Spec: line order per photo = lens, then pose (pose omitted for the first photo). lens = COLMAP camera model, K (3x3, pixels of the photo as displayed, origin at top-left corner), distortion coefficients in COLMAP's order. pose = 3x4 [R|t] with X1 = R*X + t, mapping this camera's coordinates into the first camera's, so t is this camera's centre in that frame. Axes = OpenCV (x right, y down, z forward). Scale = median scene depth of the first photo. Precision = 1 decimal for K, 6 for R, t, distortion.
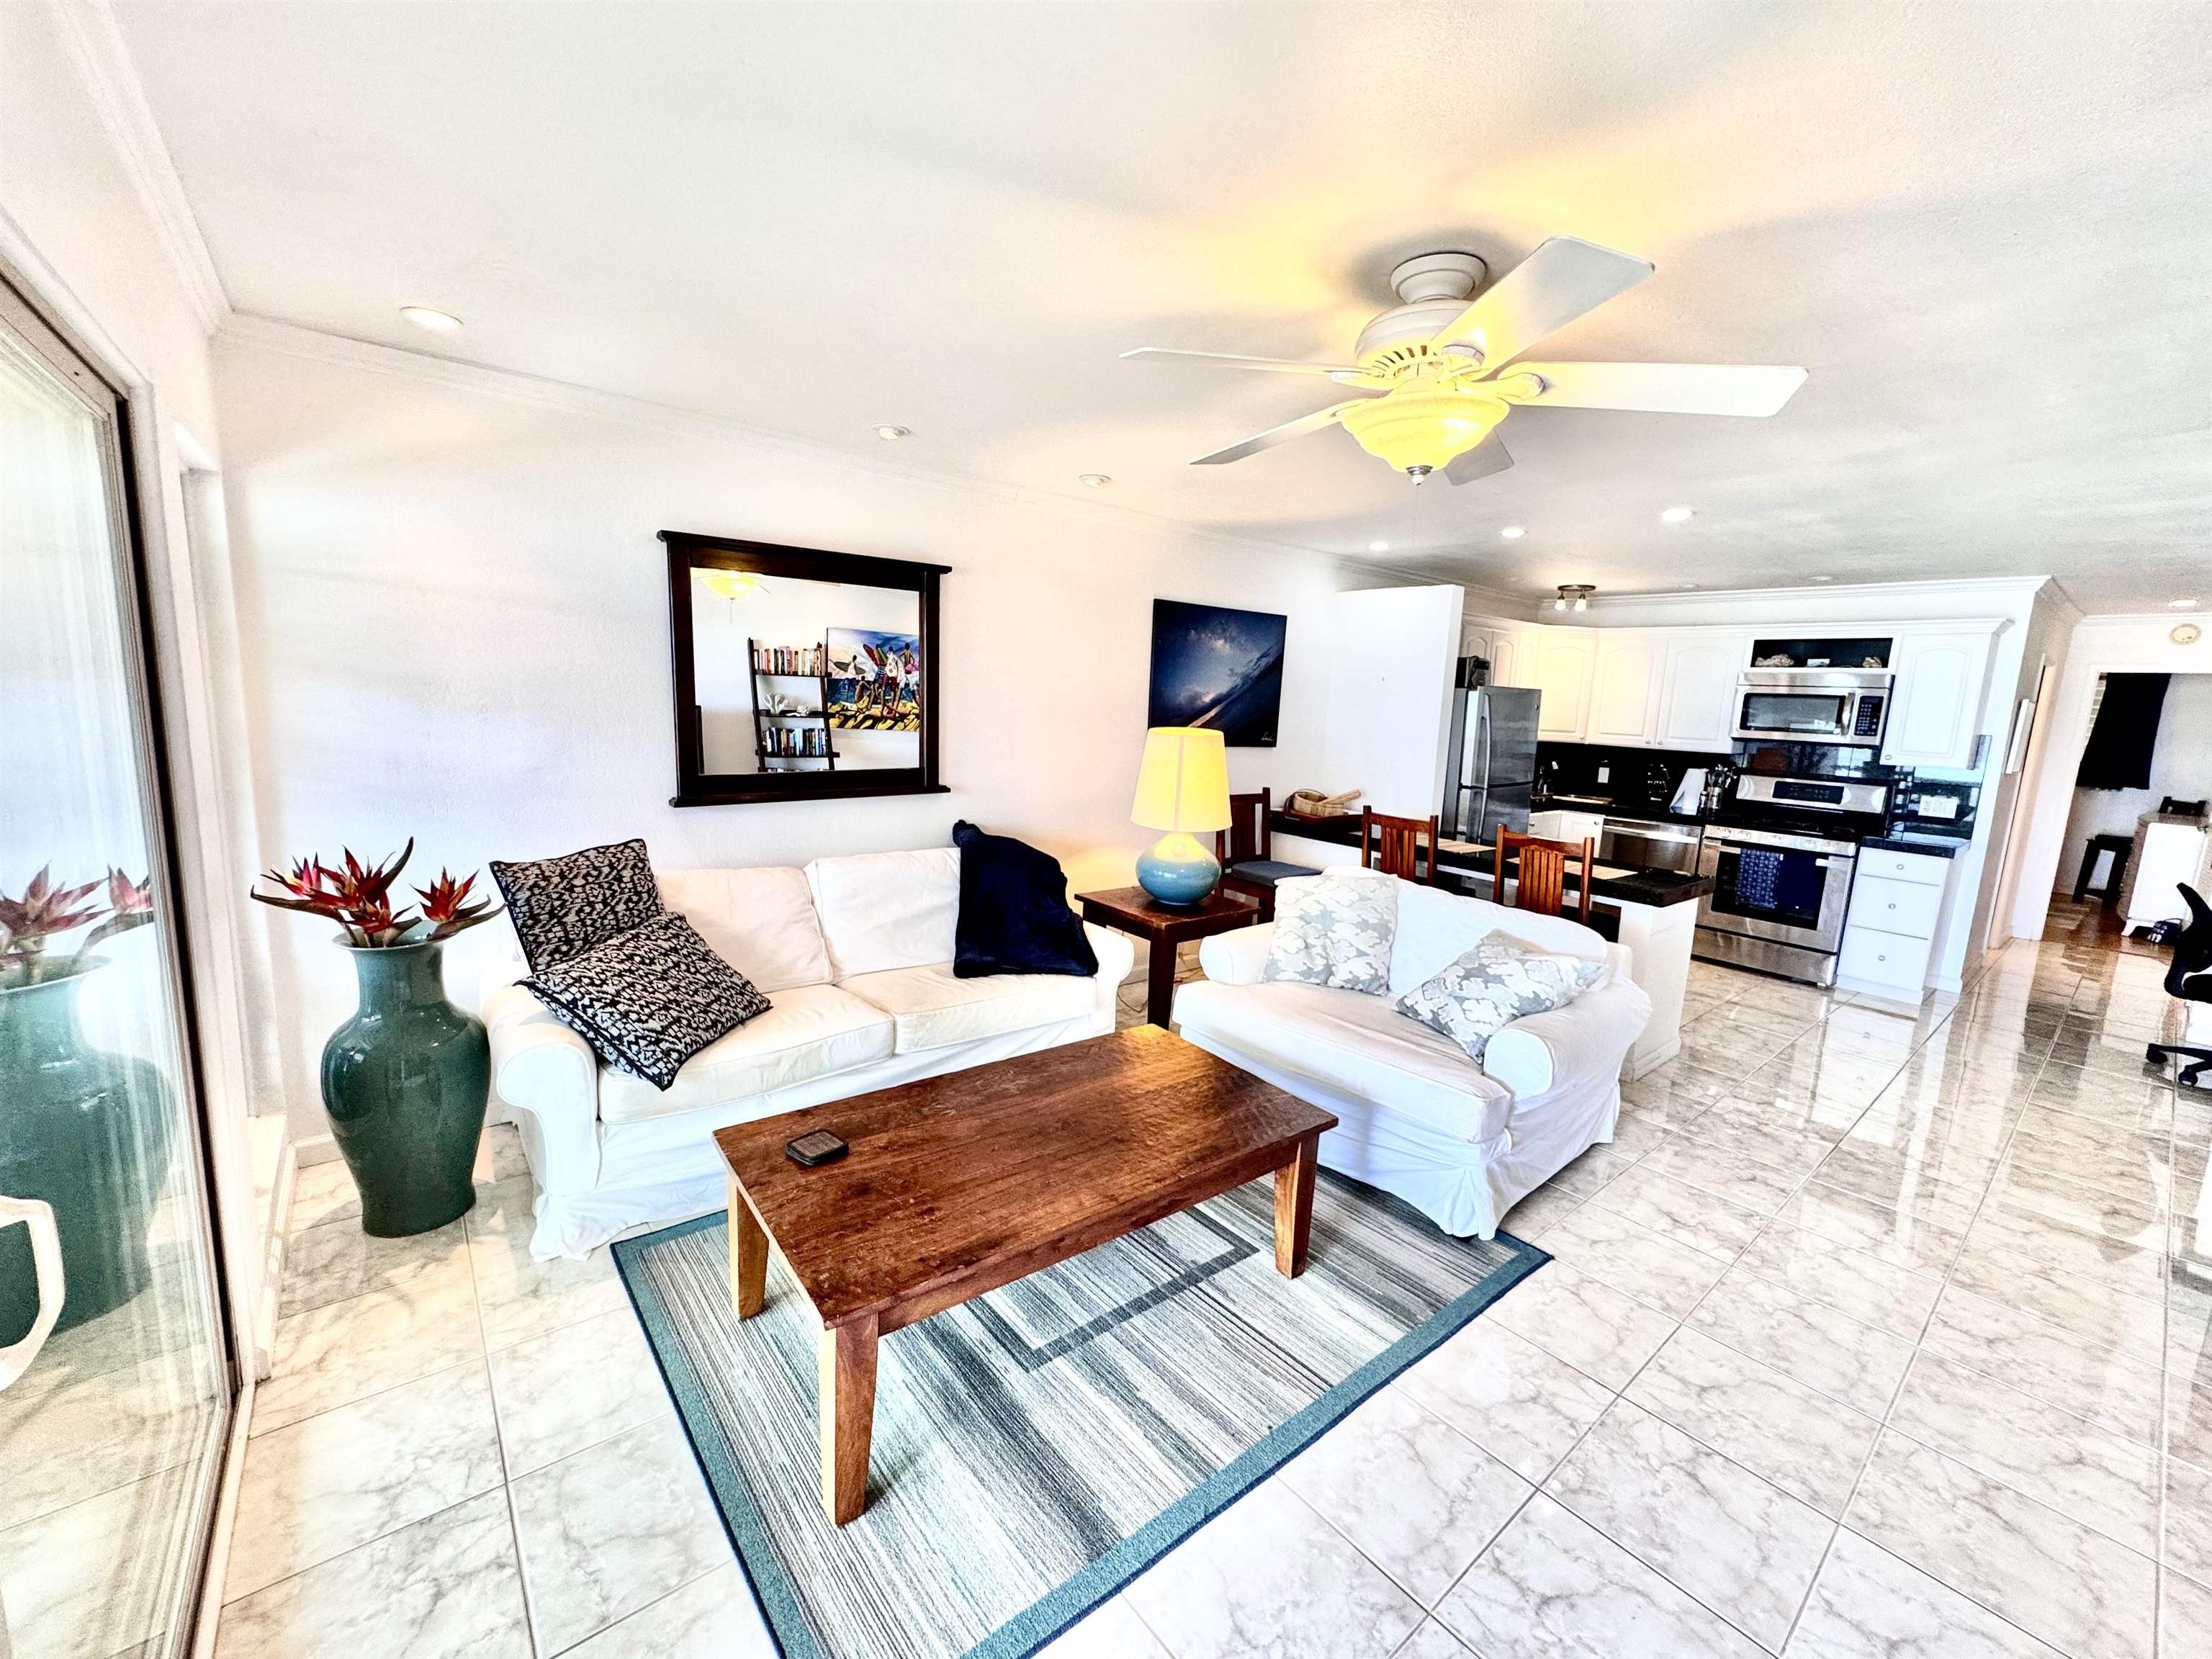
lens RADIAL K [[885.7, 0, 1104.2], [0, 885.7, 829.6], [0, 0, 1]] dist [-0.006078, 0.001348]
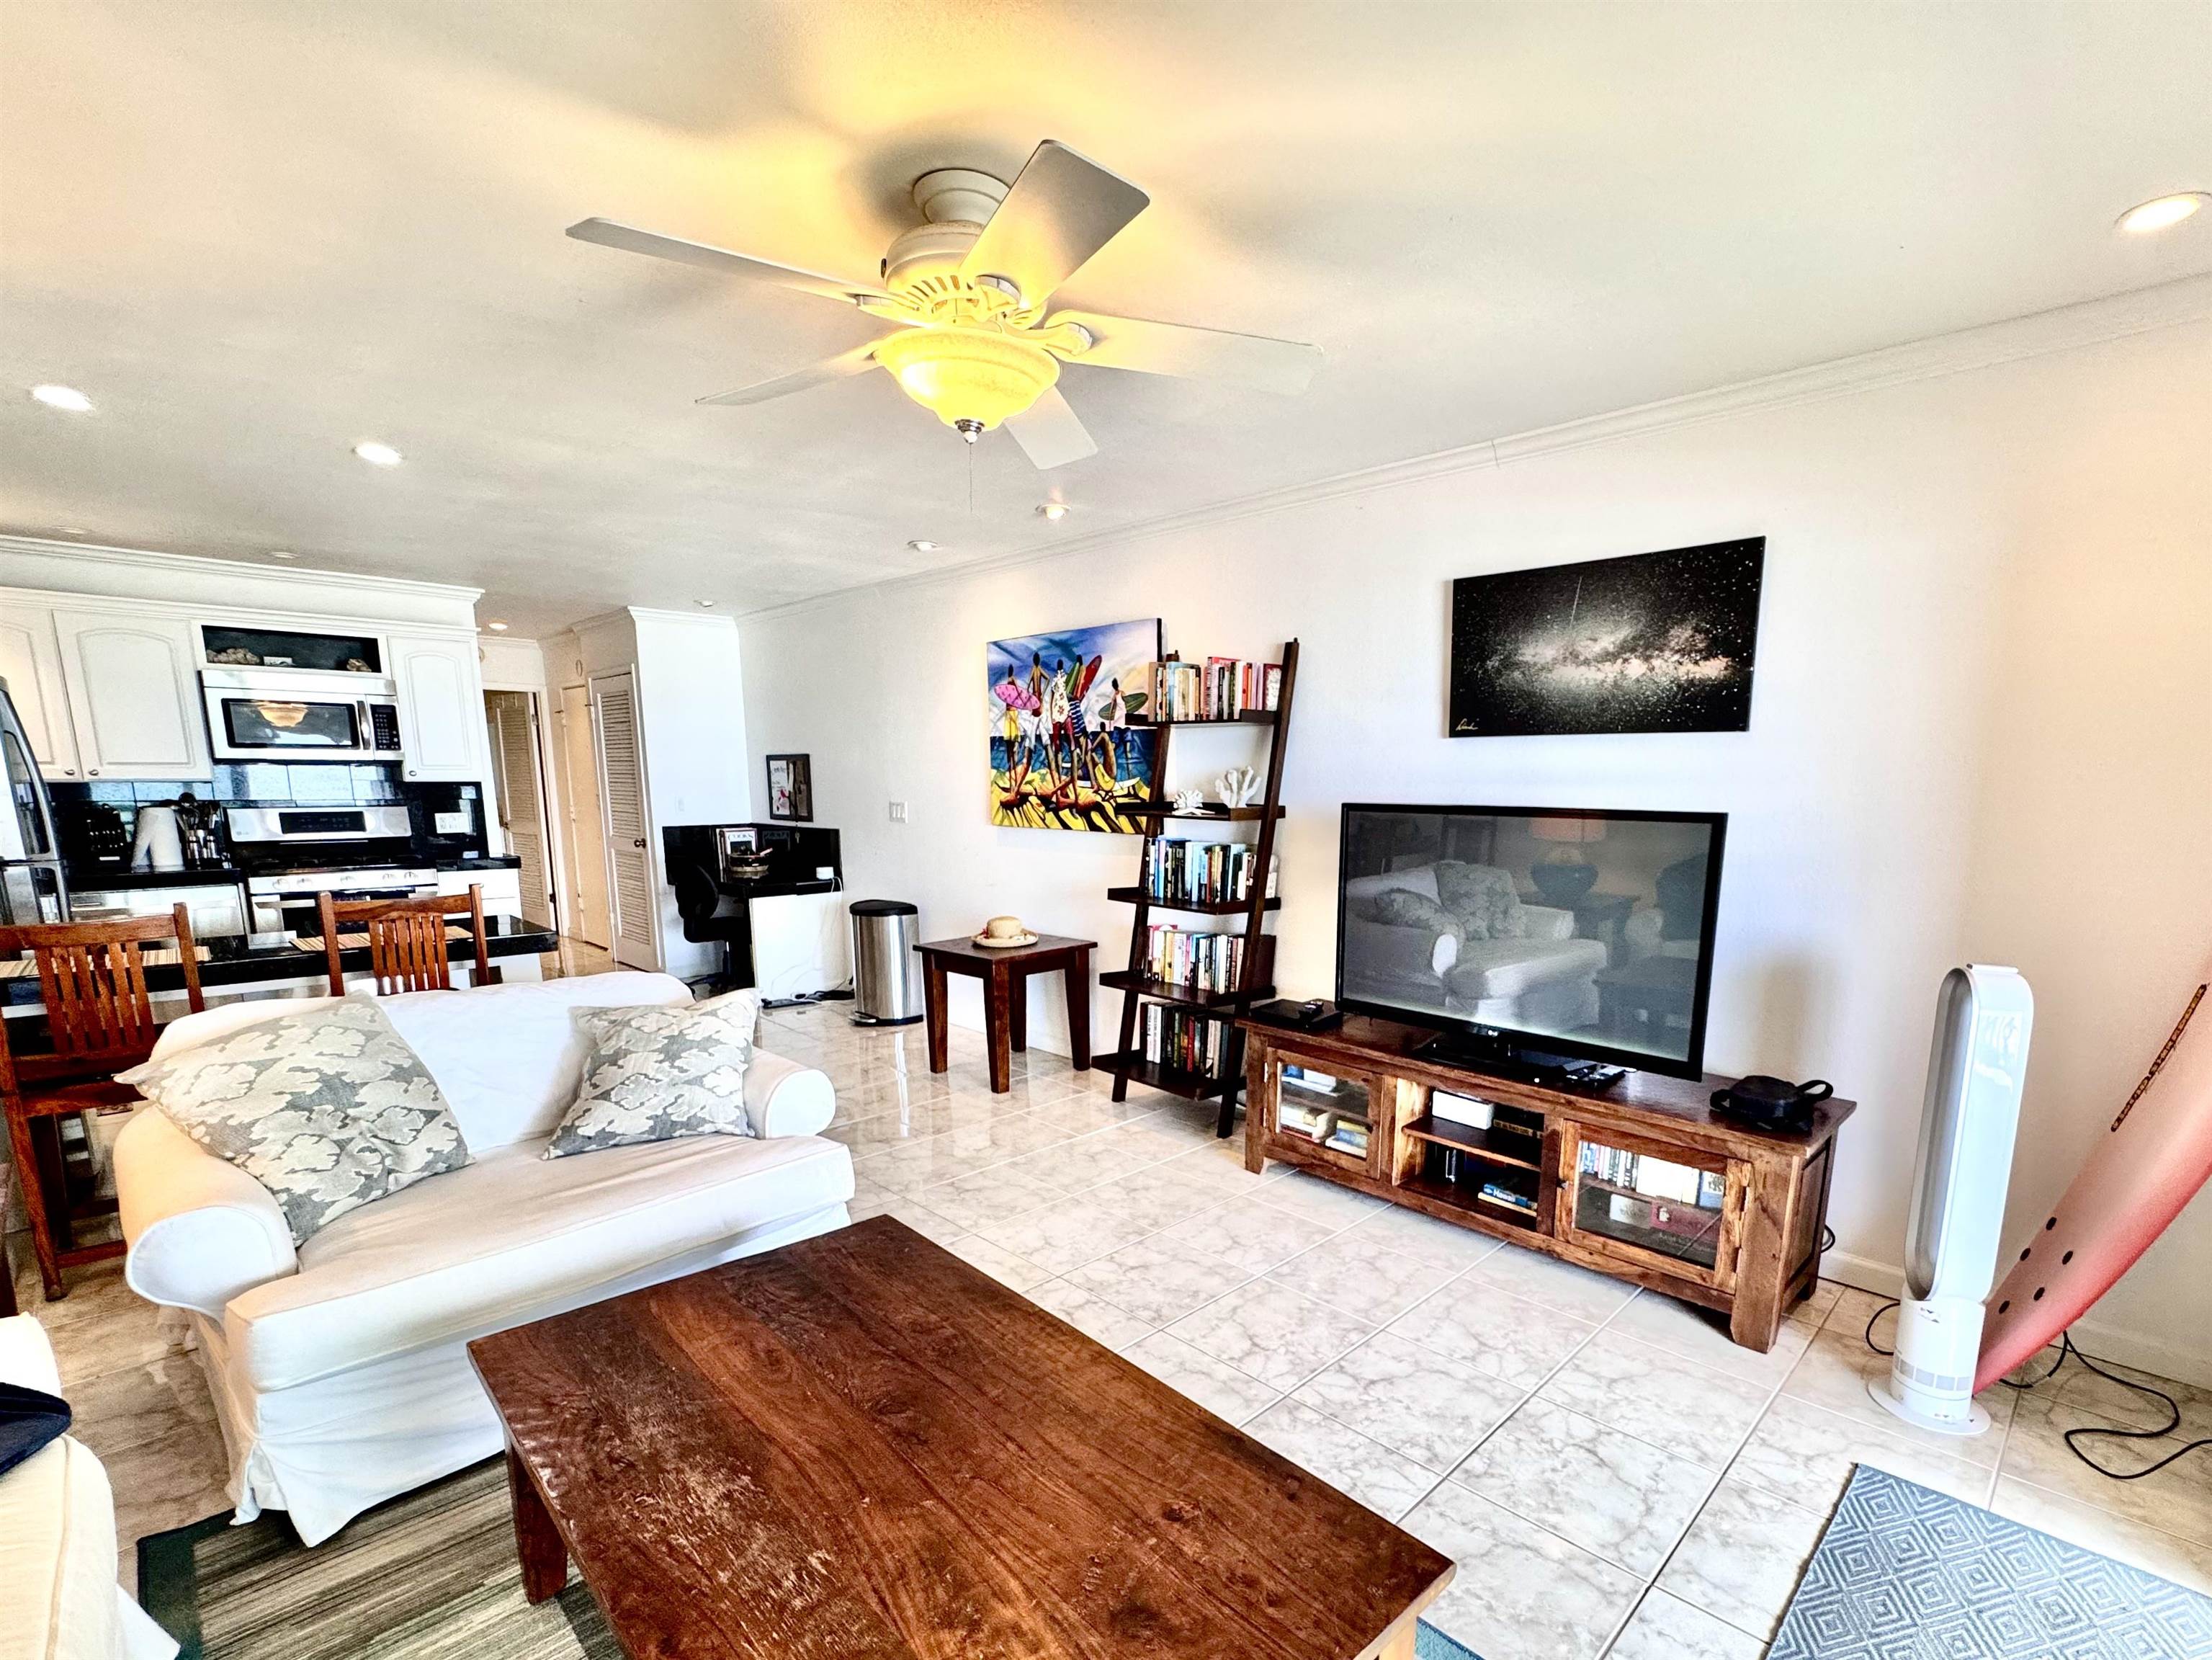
lens RADIAL K [[1027.0, 0, 1187.7], [0, 1027.0, 971.7], [0, 0, 1]] dist [-0.020817, -0.000028]
pose [[-0.133925, -0.232053, 0.963440, -0.299615], [0.135012, 0.958860, 0.249717, -0.041123], [-0.981751, 0.163519, -0.097085, 0.370716]]
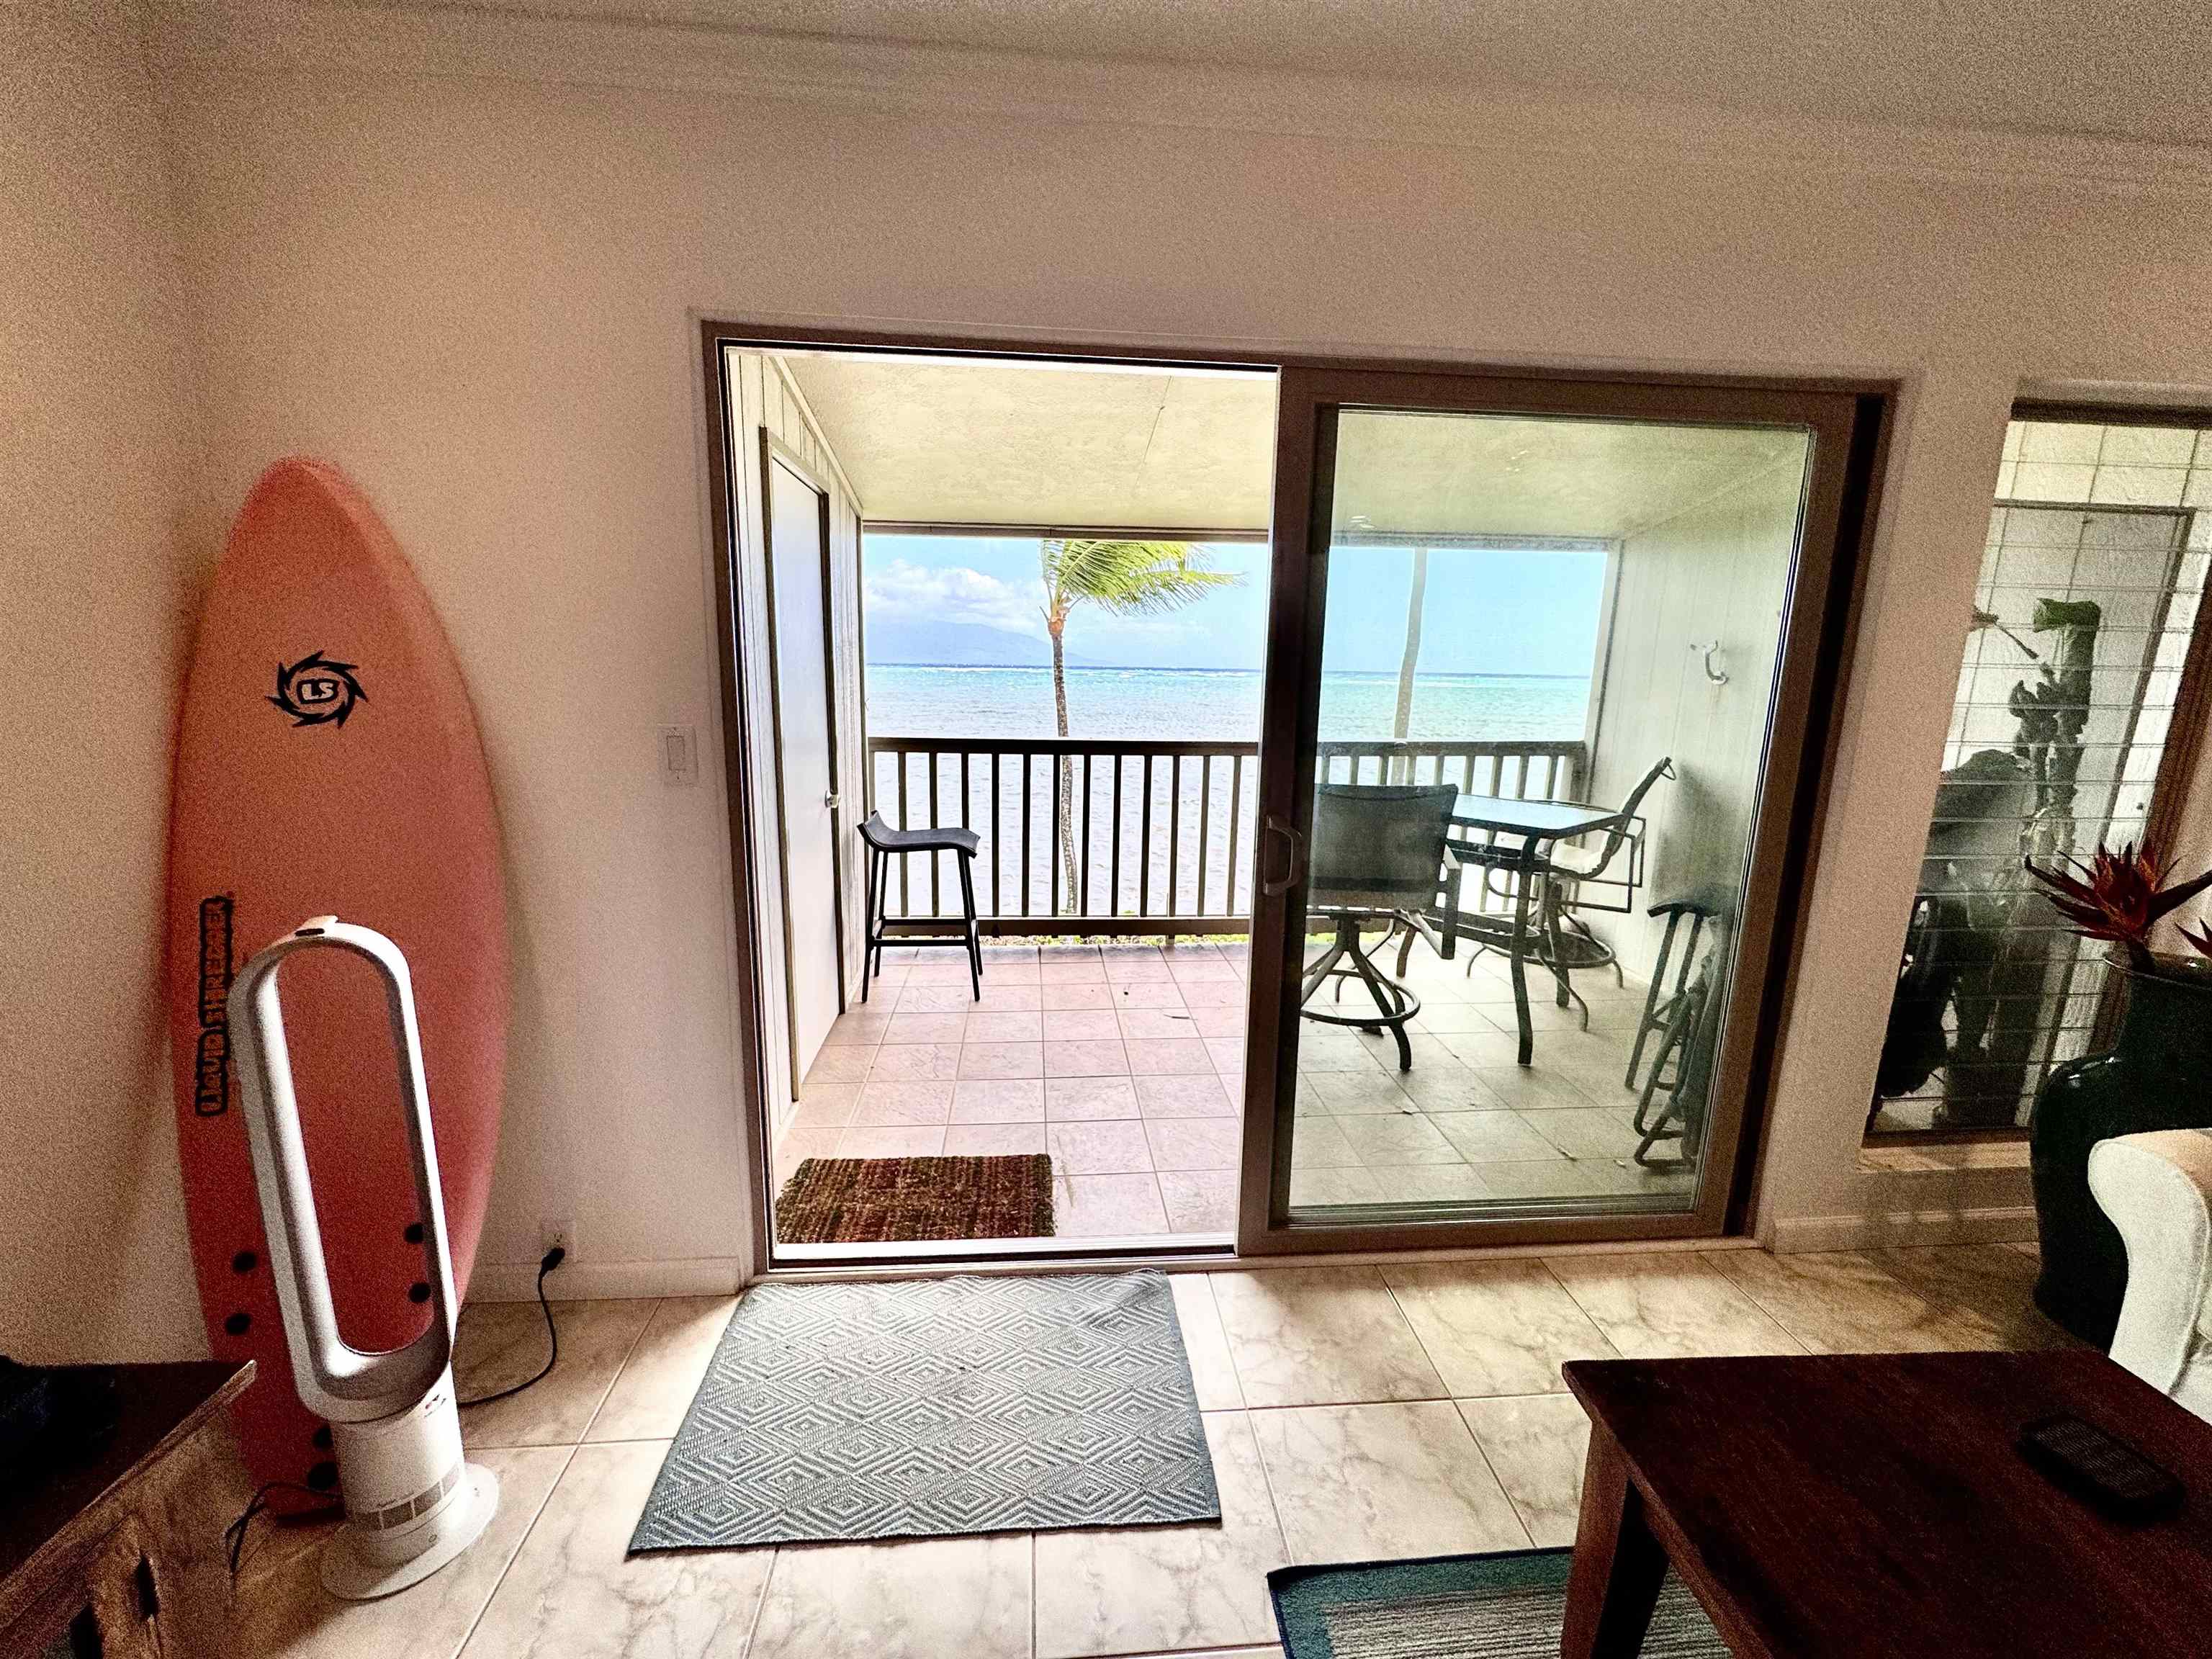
lens RADIAL K [[885.7, 0, 1105.2], [0, 885.7, 818.7], [0, 0, 1]] dist [-0.006078, 0.001348]
pose [[-0.565685, 0.087794, -0.819935, 0.160486], [-0.166371, 0.961718, 0.217758, -0.007308], [0.807664, 0.259596, -0.529423, 0.293516]]
